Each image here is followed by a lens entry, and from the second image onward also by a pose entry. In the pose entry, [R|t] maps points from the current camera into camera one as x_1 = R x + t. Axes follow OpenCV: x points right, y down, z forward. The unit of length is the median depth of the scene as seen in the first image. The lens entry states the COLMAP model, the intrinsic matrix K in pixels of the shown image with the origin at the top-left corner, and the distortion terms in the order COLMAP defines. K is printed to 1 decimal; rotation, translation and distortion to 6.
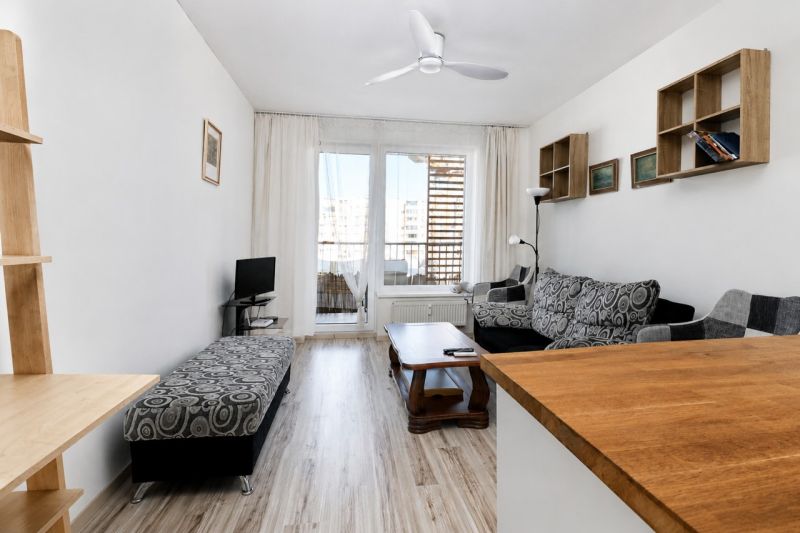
lens RADIAL K [[391.4, 0, 402.2], [0, 391.4, 245.7], [0, 0, 1]] dist [-0.004150, 0.002484]
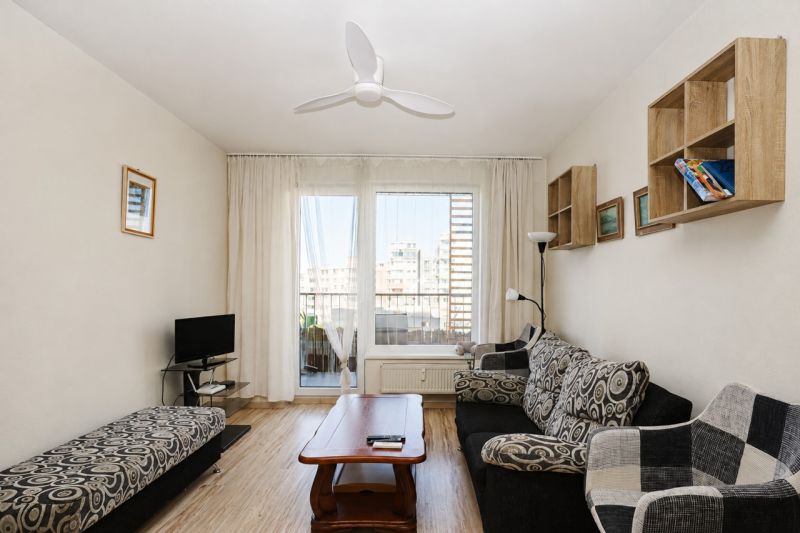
lens RADIAL K [[410.7, 0, 429.3], [0, 410.7, 287.5], [0, 0, 1]] dist [-0.020161, -0.001493]
pose [[0.989350, 0.007052, -0.145384, 0.289683], [-0.006737, 0.999974, 0.002659, -0.041095], [0.145399, -0.001651, 0.989372, 0.144983]]
